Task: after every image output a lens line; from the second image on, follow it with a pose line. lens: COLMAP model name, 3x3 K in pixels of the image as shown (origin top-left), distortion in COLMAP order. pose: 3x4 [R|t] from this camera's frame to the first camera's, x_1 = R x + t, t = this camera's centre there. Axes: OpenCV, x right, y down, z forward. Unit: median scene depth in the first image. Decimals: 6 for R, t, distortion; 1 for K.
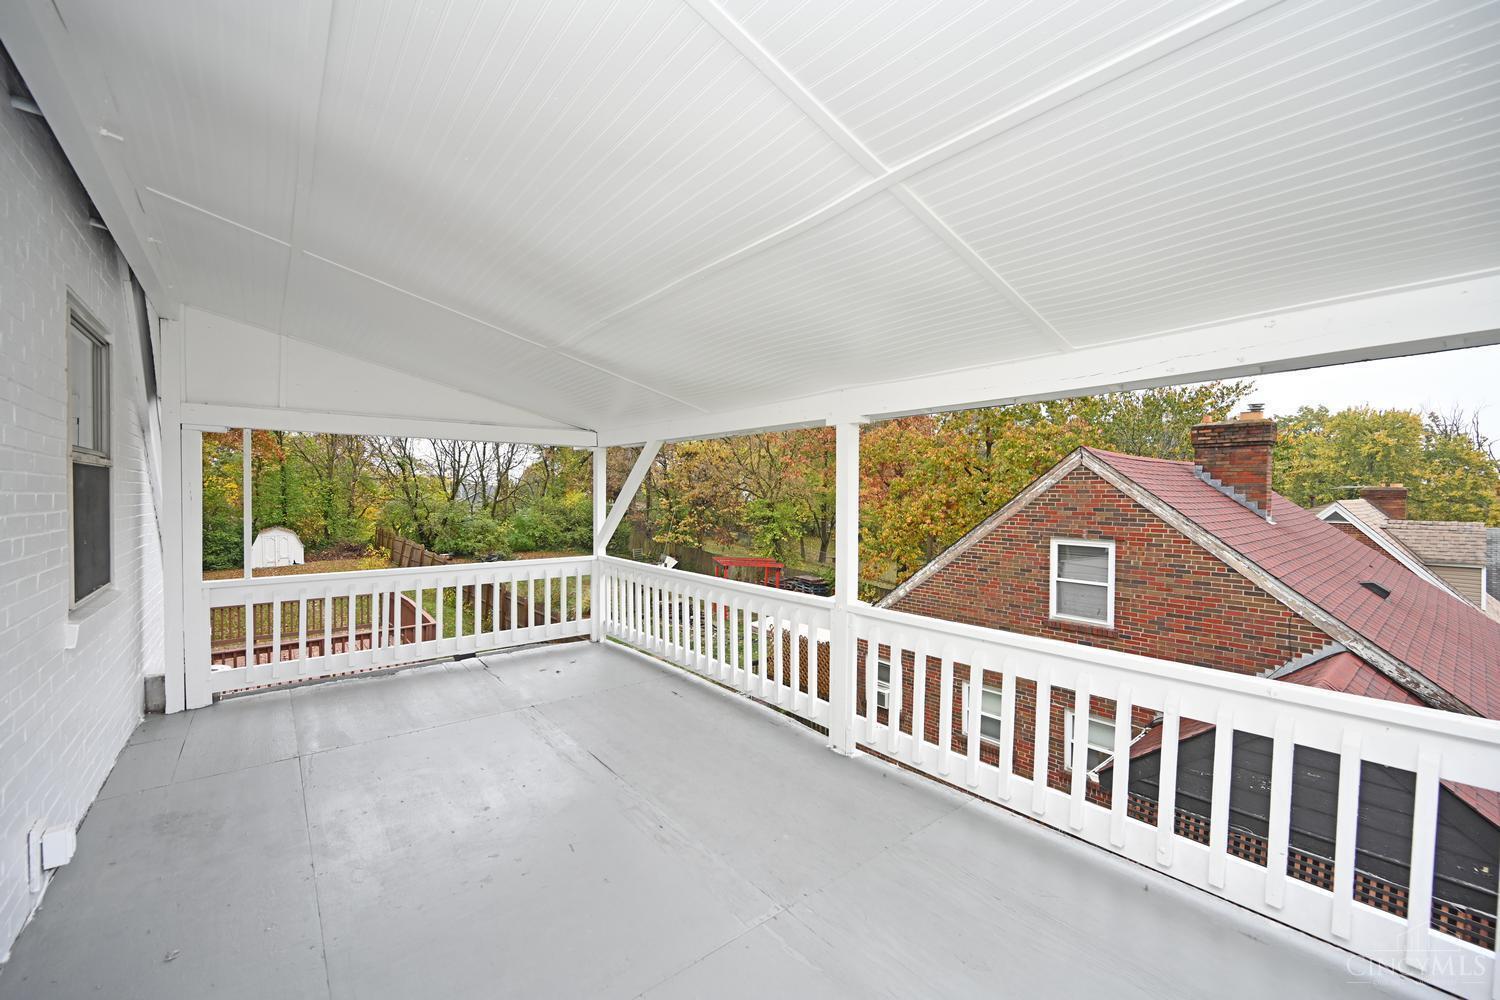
lens RADIAL K [[591.4, 0, 751.7], [0, 591.4, 502.8], [0, 0, 1]] dist [-0.003729, 0.001417]
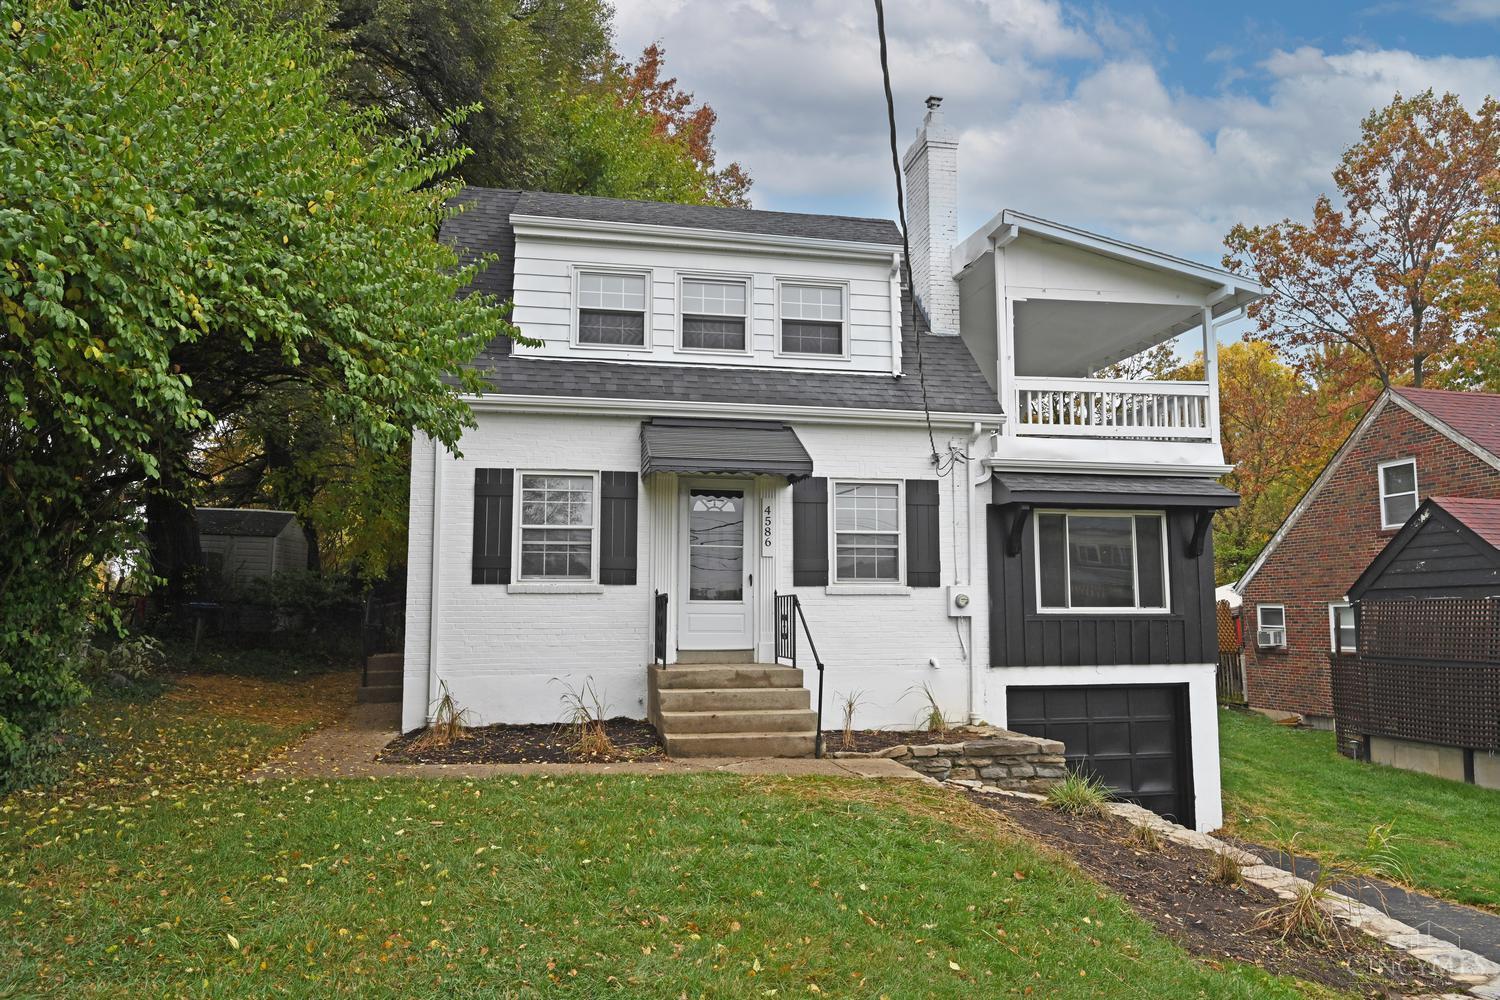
lens RADIAL K [[1040.8, 0, 744.8], [0, 1040.8, 498.6], [0, 0, 1]] dist [-0.016582, 0.000279]
pose [[0.878053, -0.060485, -0.474725, 0.392710], [-0.001625, 0.991598, -0.129346, 0.432080], [0.478560, 0.114344, 0.870578, -1.553019]]
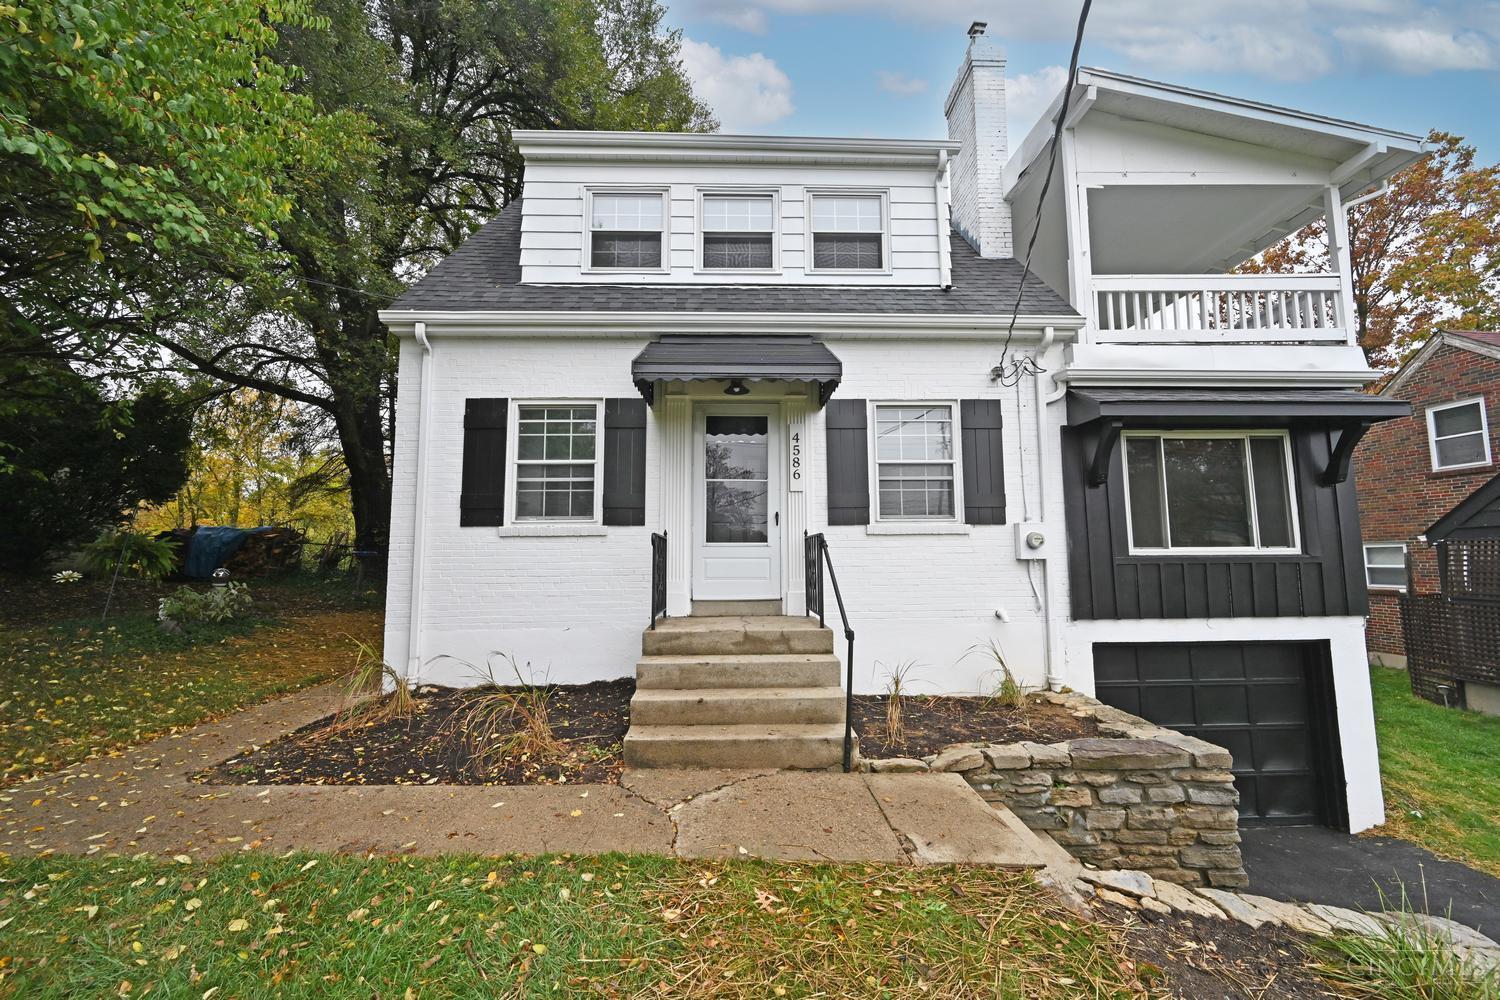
lens RADIAL K [[591.4, 0, 750.2], [0, 591.4, 499.8], [0, 0, 1]] dist [-0.003729, 0.001417]
pose [[0.792749, -0.072608, -0.605208, 0.123294], [0.002329, 0.993234, -0.116110, 0.417652], [0.609544, 0.090636, 0.787554, -0.886614]]
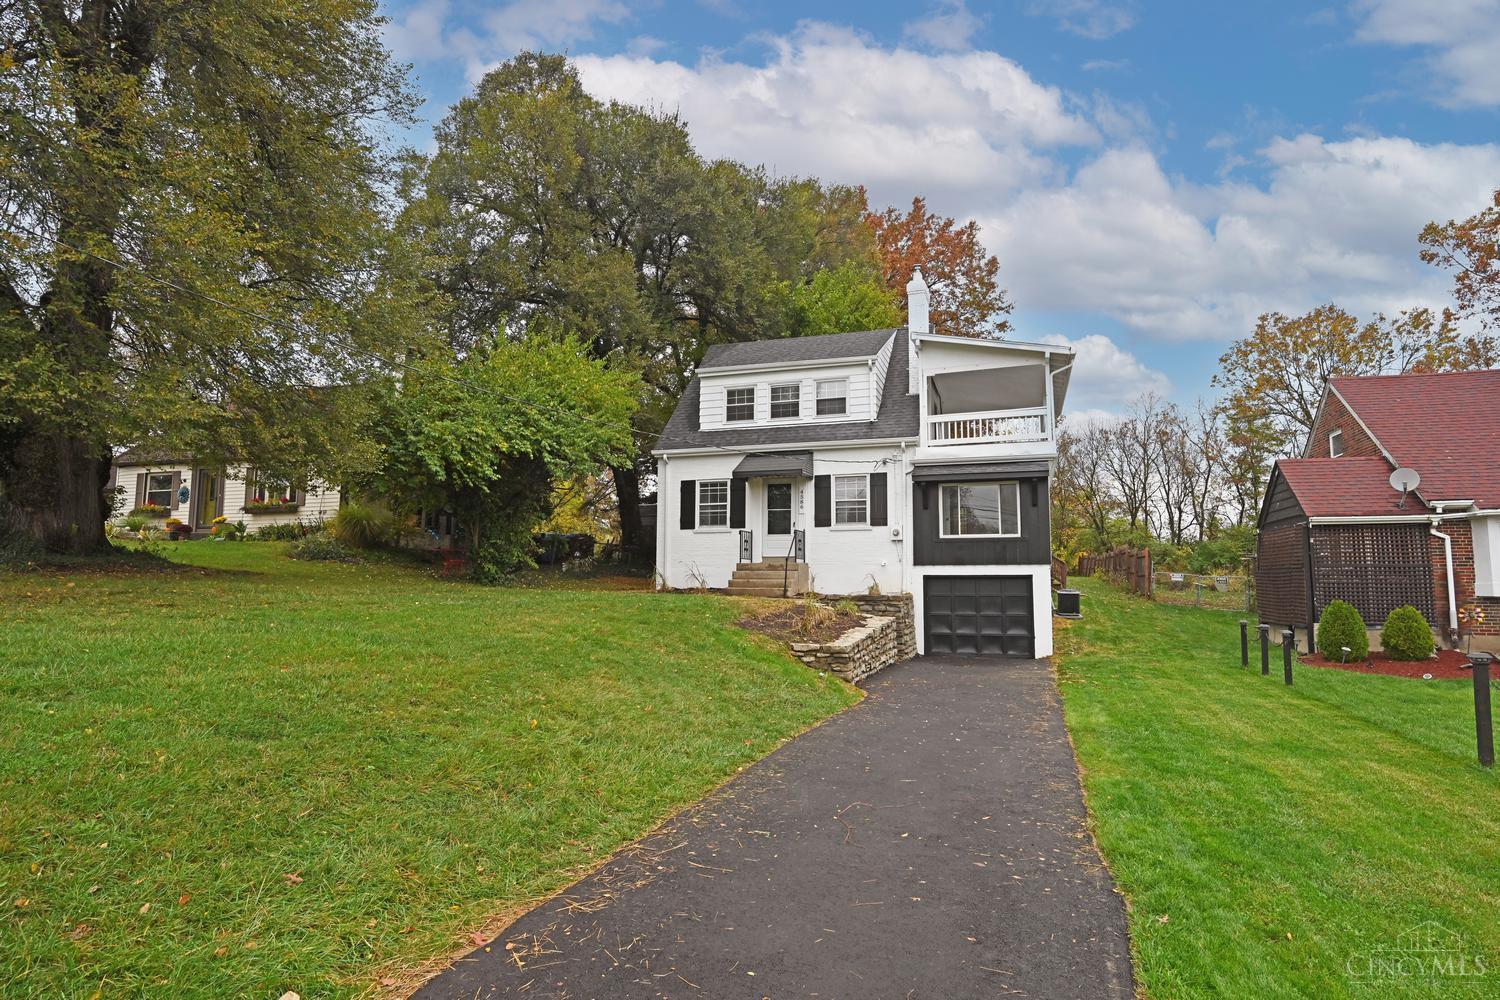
lens RADIAL K [[775.6, 0, 749.3], [0, 775.6, 500.4], [0, 0, 1]] dist [-0.000138, -0.000056]
pose [[0.526343, -0.090838, -0.845406, 1.558851], [-0.012657, 0.993330, -0.114612, 0.548735], [0.850178, 0.071026, 0.521683, -1.611024]]
